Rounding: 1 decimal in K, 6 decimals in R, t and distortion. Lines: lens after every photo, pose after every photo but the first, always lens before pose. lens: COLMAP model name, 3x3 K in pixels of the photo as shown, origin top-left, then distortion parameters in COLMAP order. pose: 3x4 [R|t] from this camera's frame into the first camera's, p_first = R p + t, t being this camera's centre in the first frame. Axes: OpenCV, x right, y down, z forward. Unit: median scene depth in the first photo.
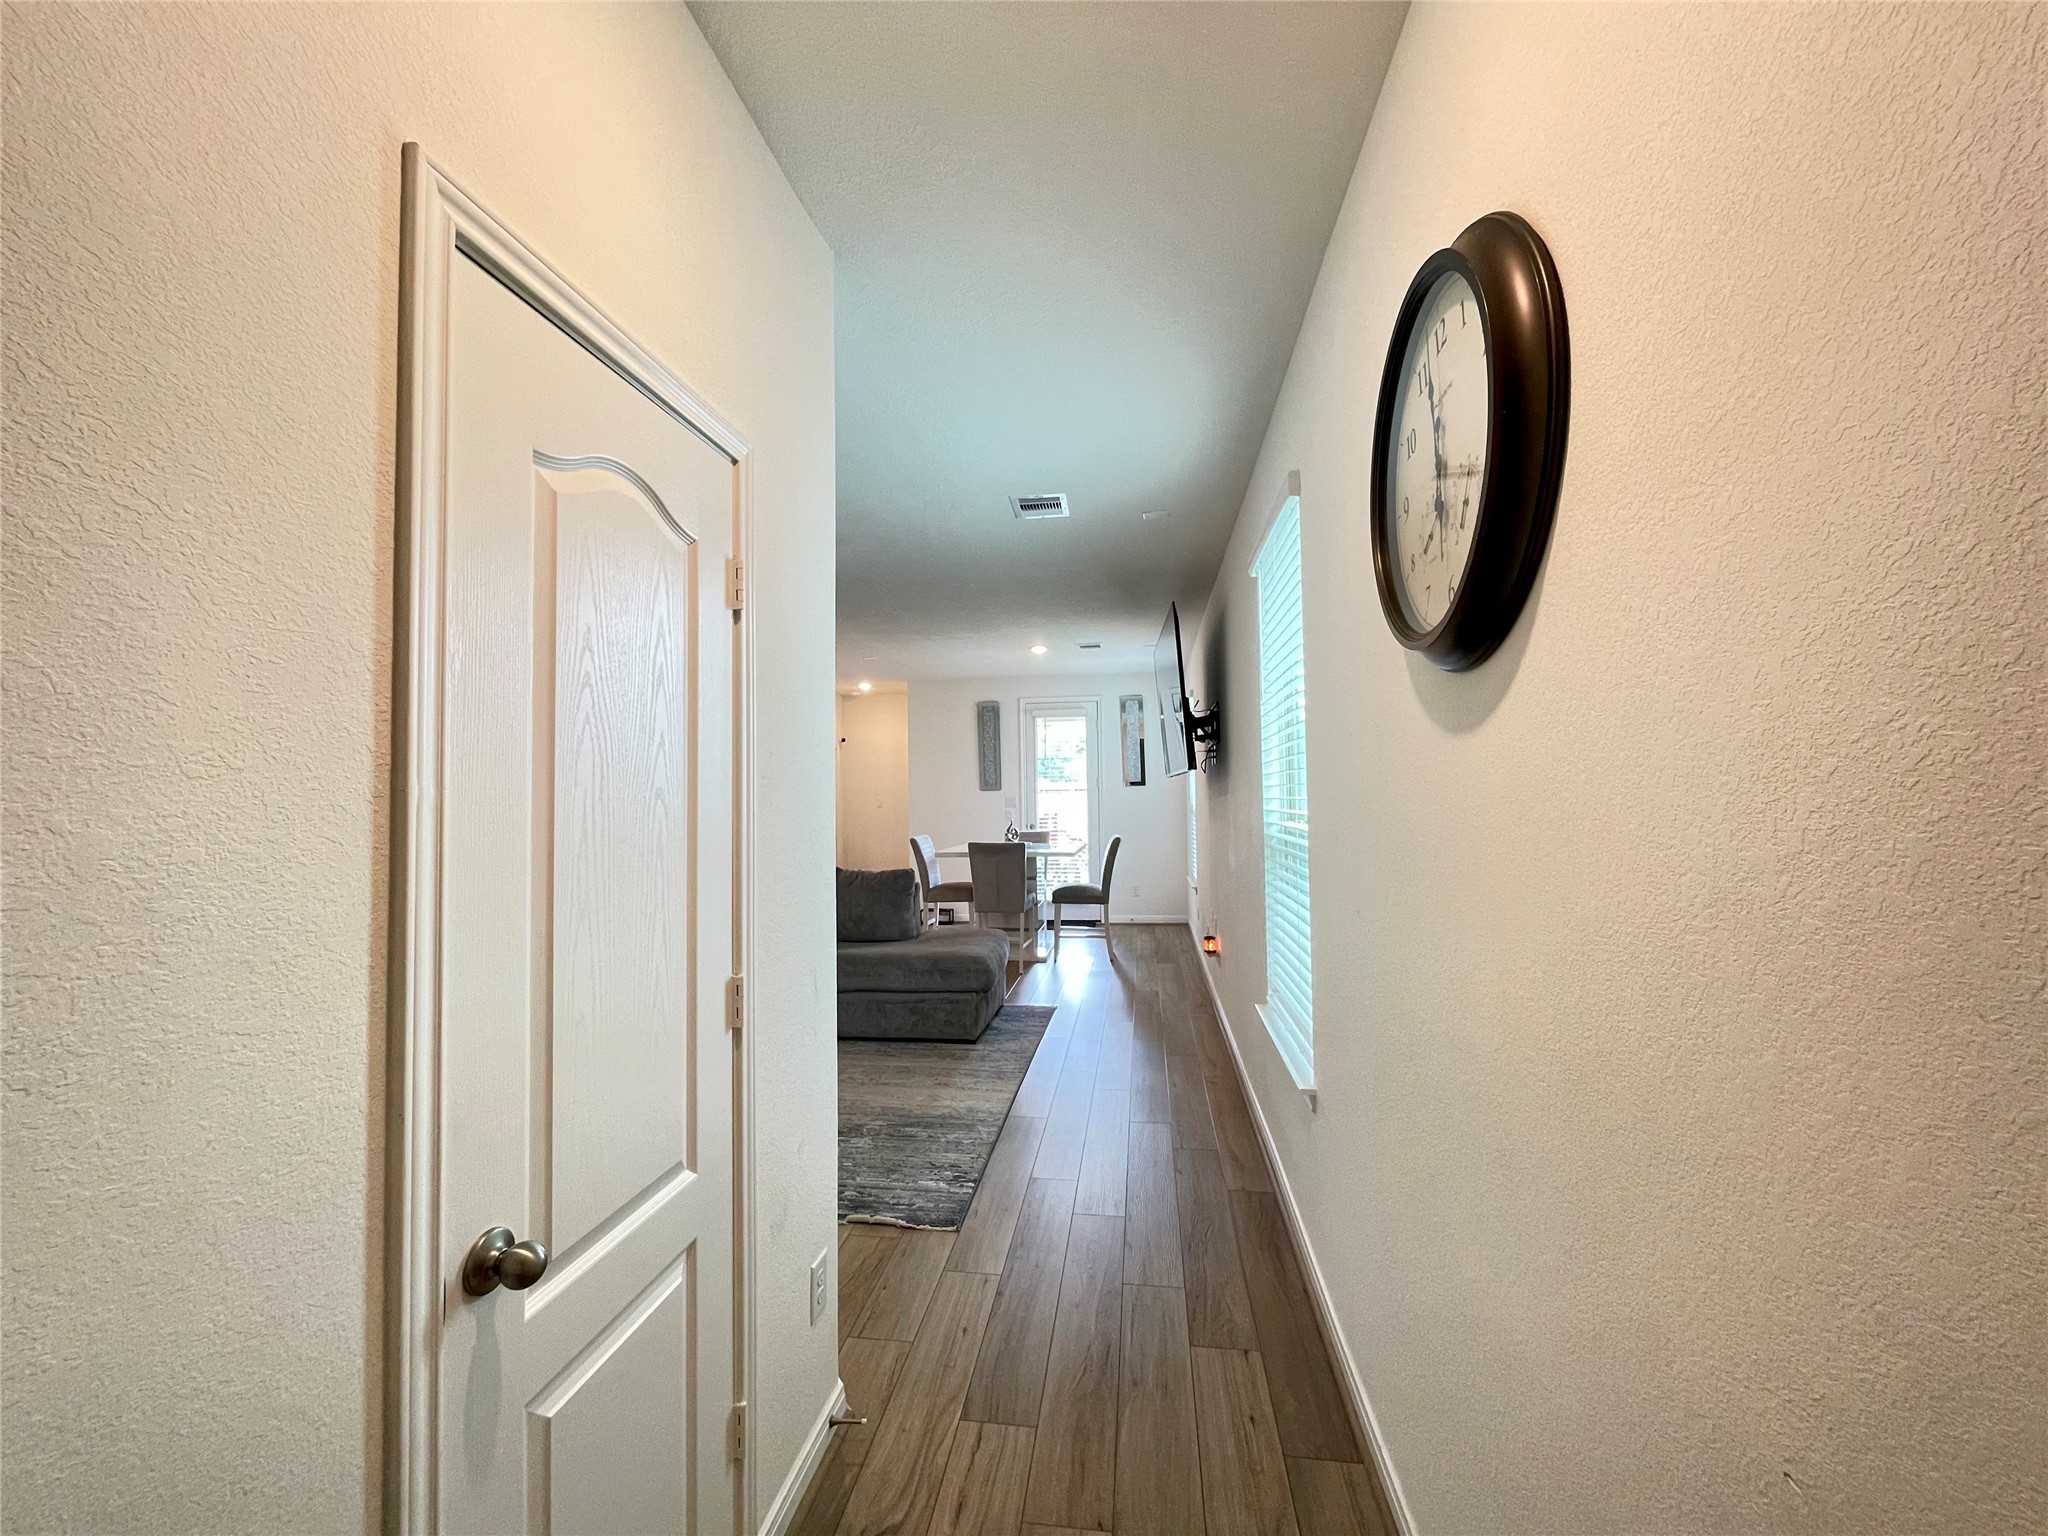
lens RADIAL K [[829.3, 0, 1017.3], [0, 829.3, 761.0], [0, 0, 1]] dist [-0.000560, -0.000201]
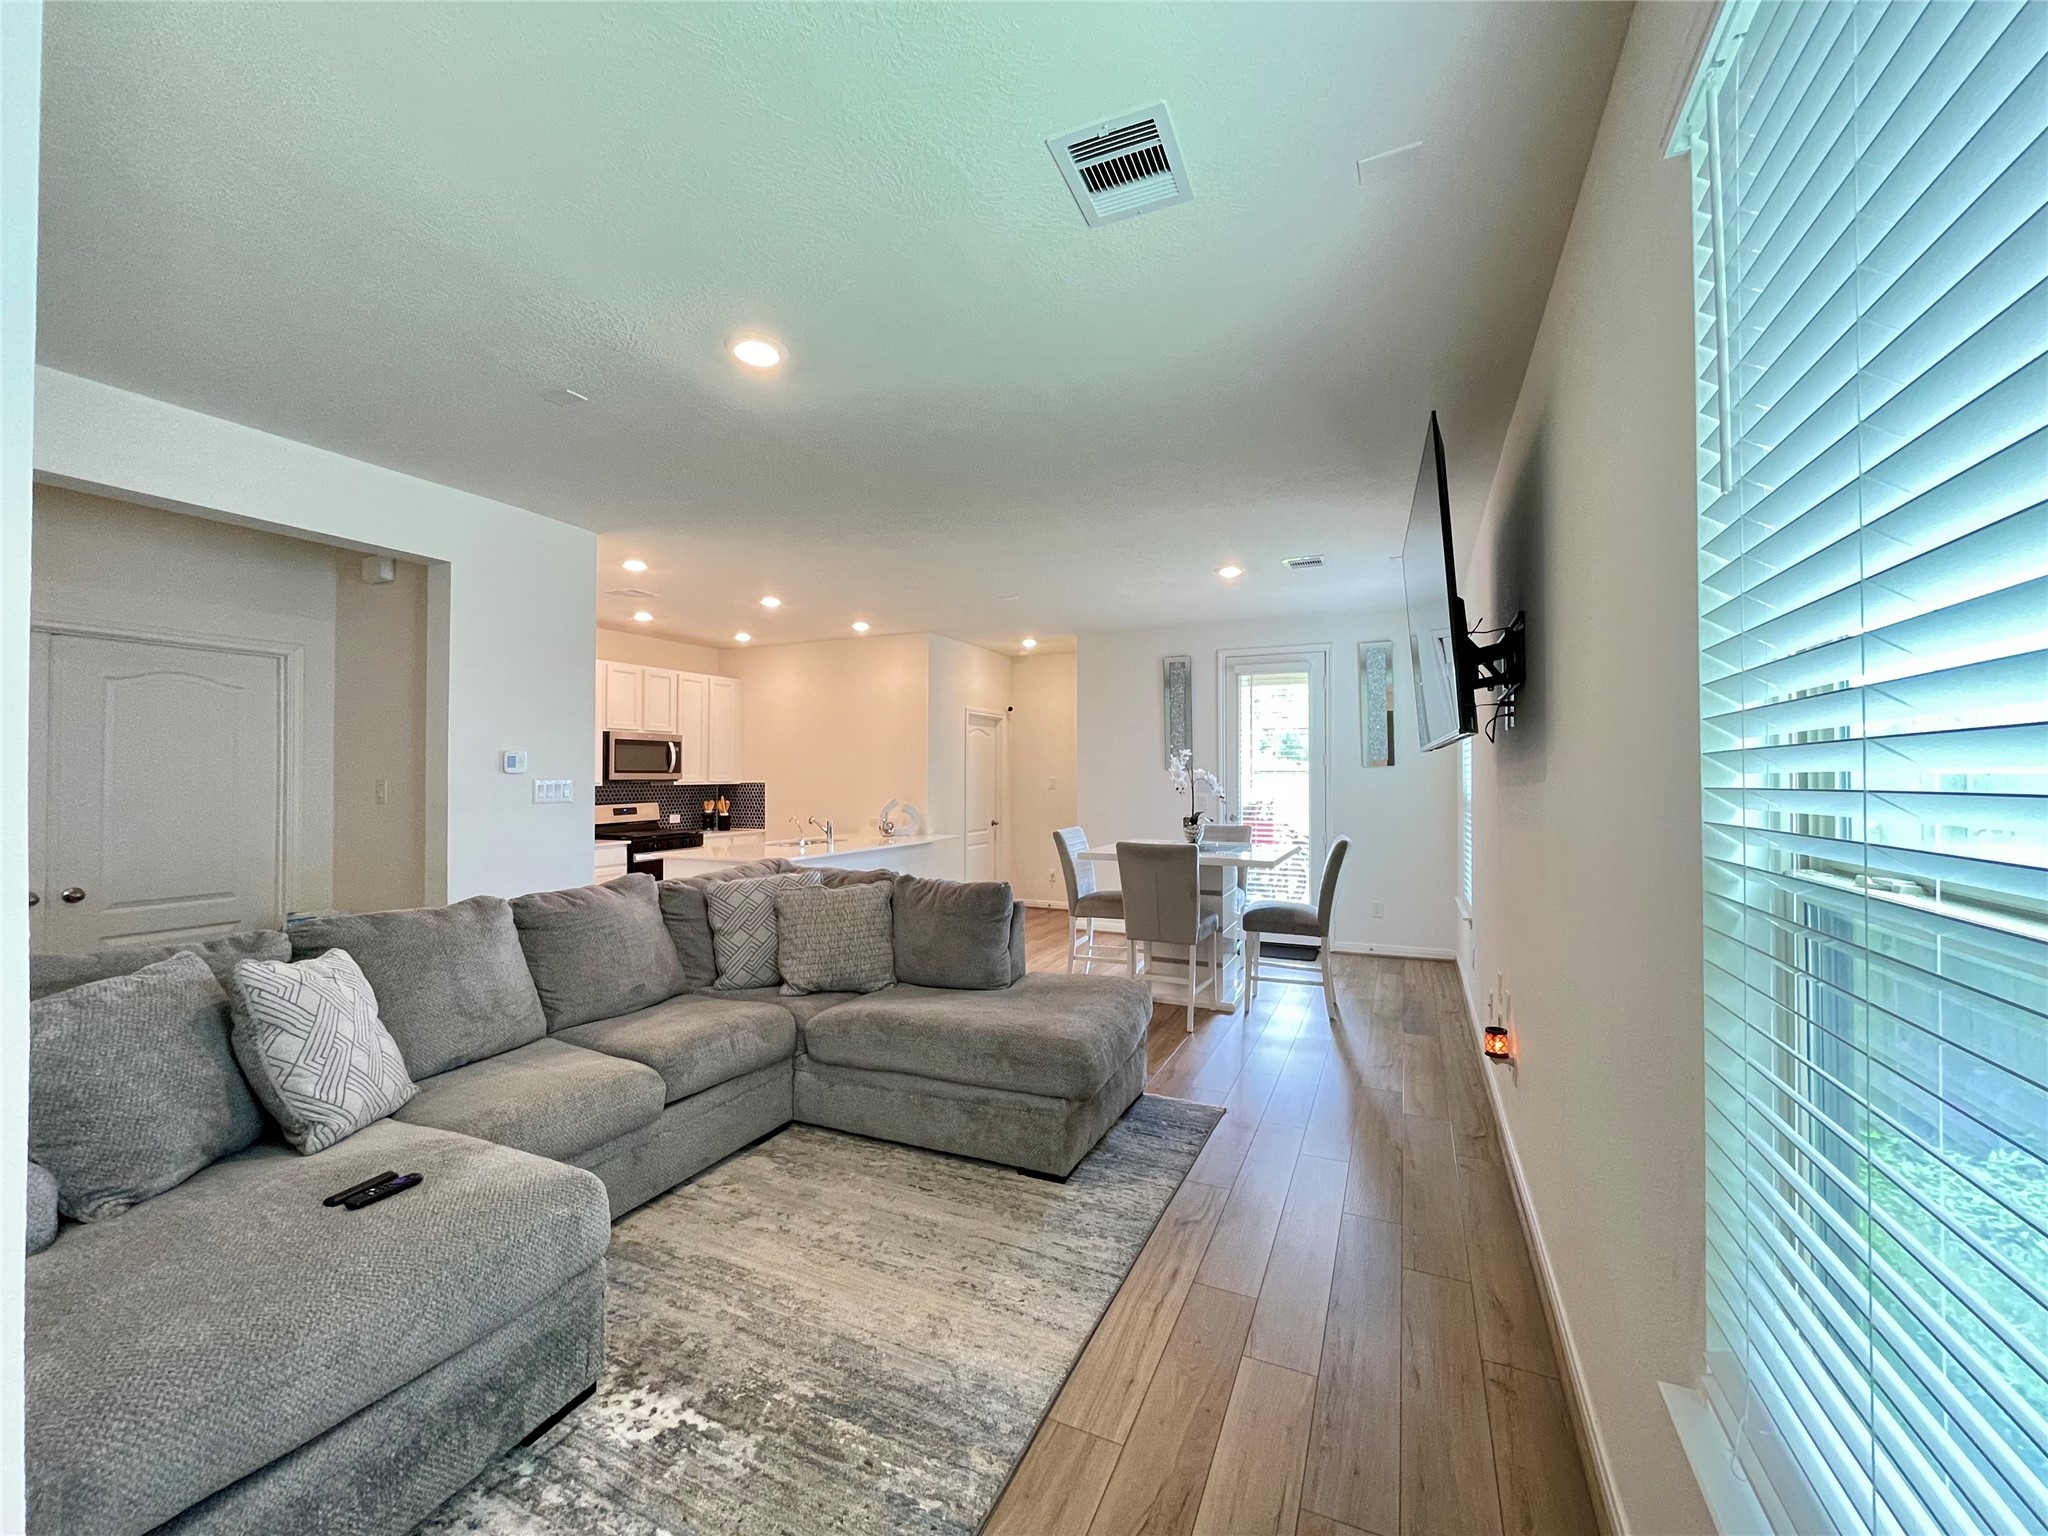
lens RADIAL K [[829.3, 0, 1025.5], [0, 829.3, 771.6], [0, 0, 1]] dist [-0.000560, -0.000201]
pose [[0.961344, 0.011183, -0.275124, 0.070932], [-0.001541, 0.999378, 0.035240, 0.015340], [0.275347, -0.033453, 0.960763, 0.347507]]
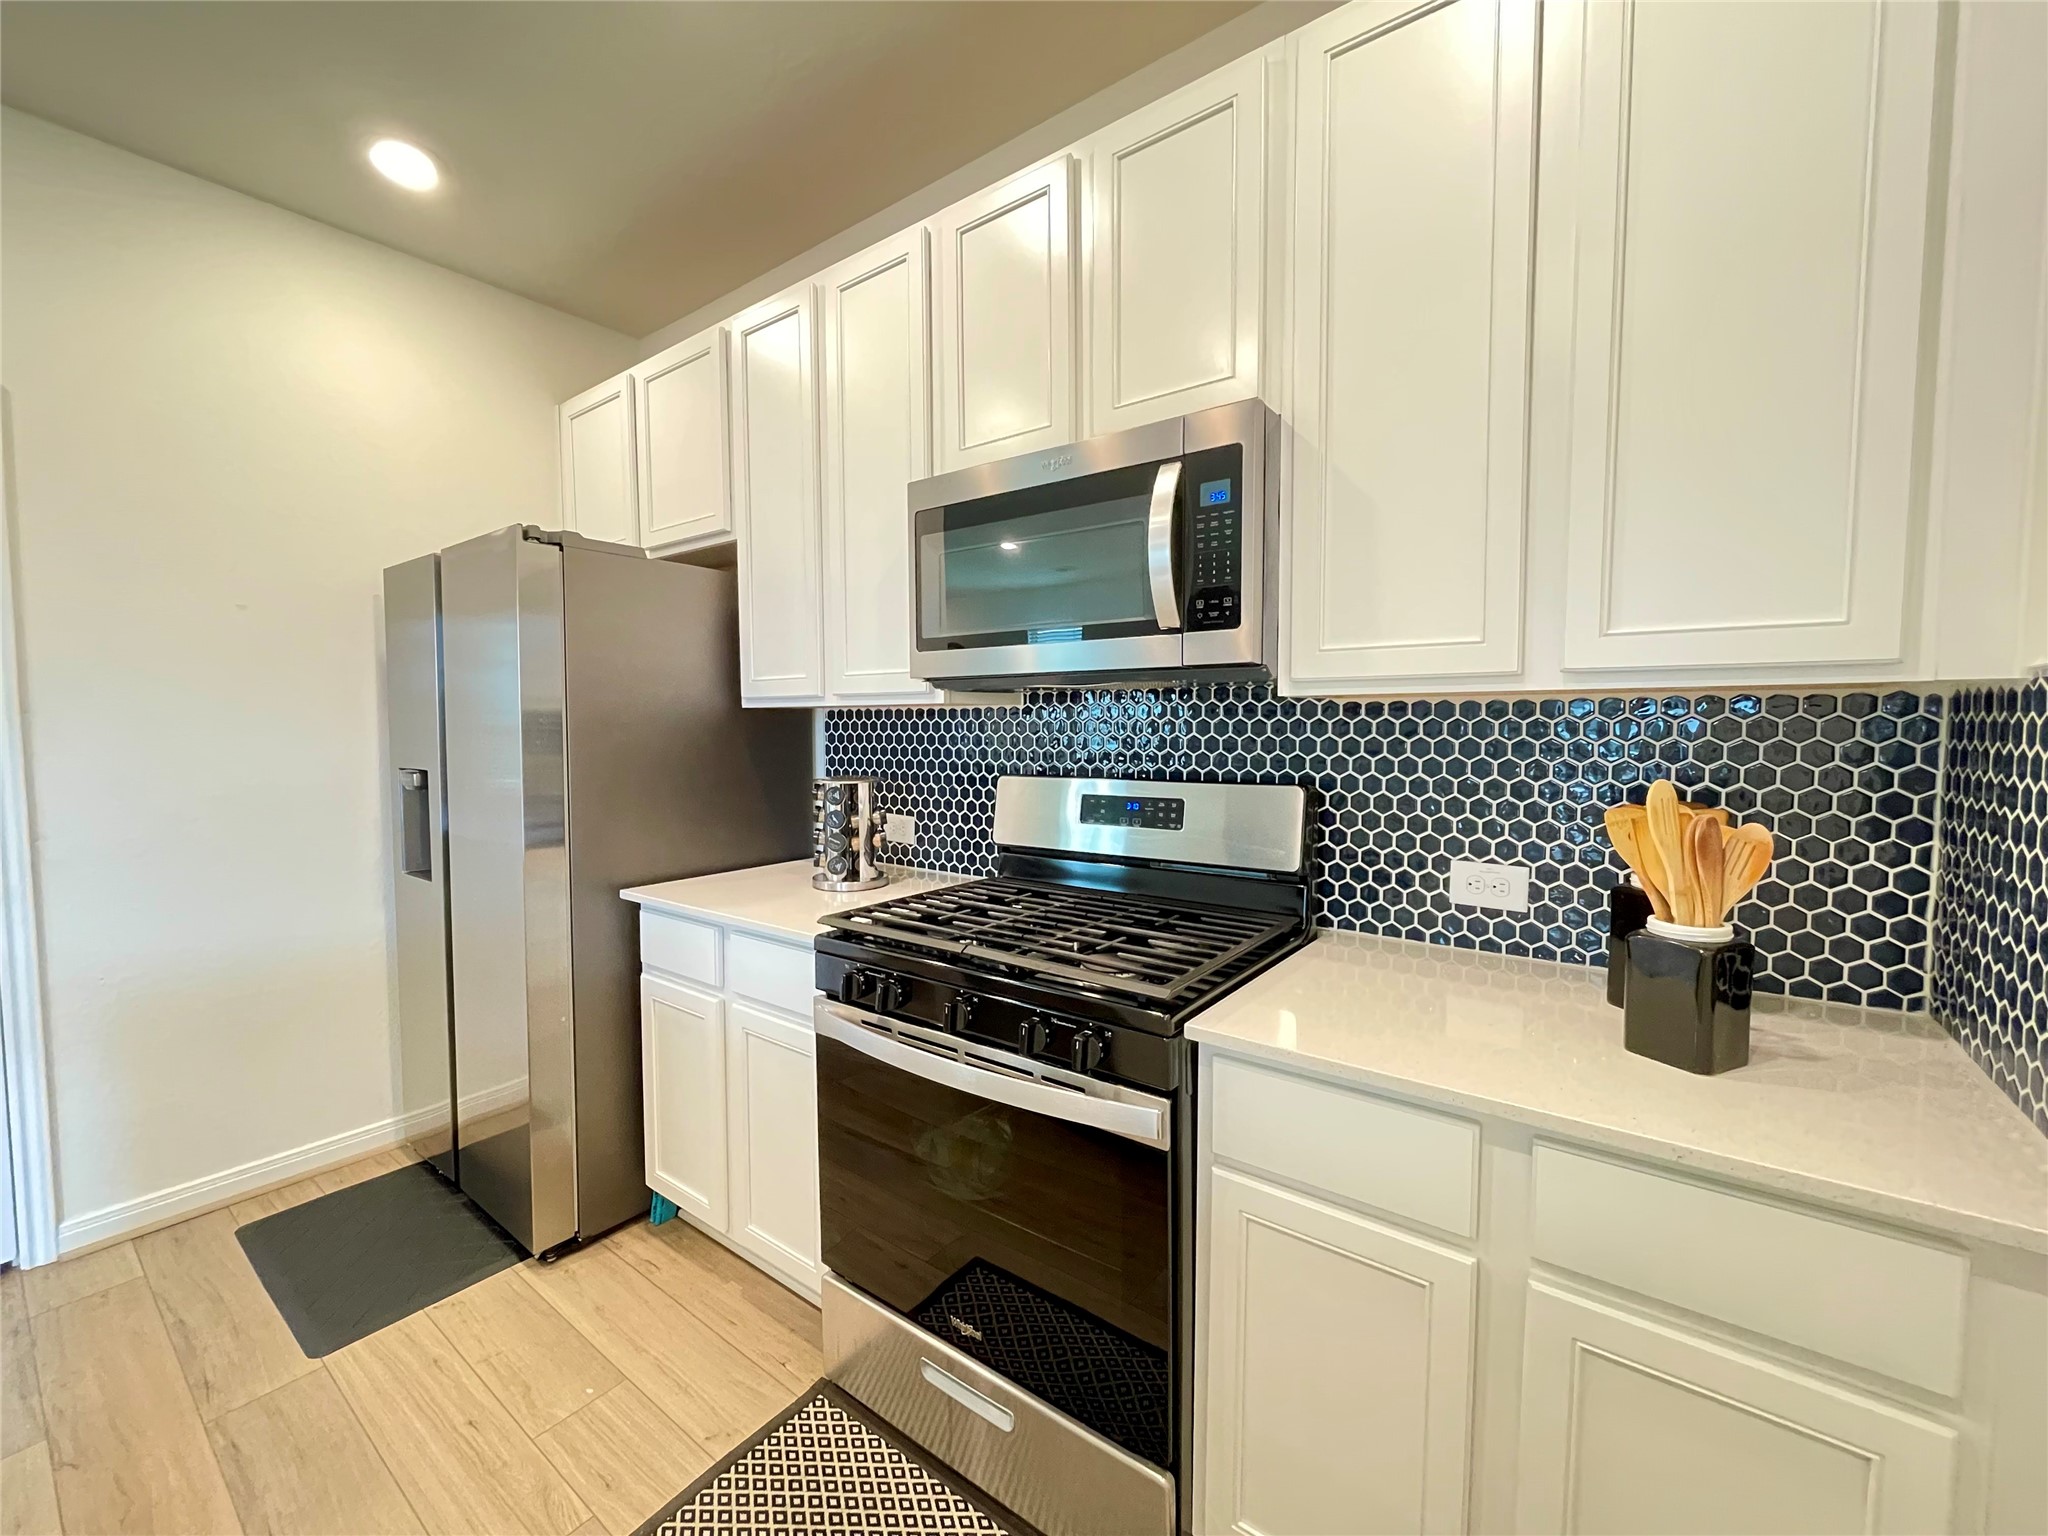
lens RADIAL K [[829.3, 0, 1017.5], [0, 829.3, 764.3], [0, 0, 1]] dist [-0.000560, -0.000201]
pose [[-0.478220, 0.065880, -0.875766, -0.601099], [0.045479, 0.997702, 0.050218, 0.089667], [0.877062, -0.015813, -0.480118, 1.544086]]
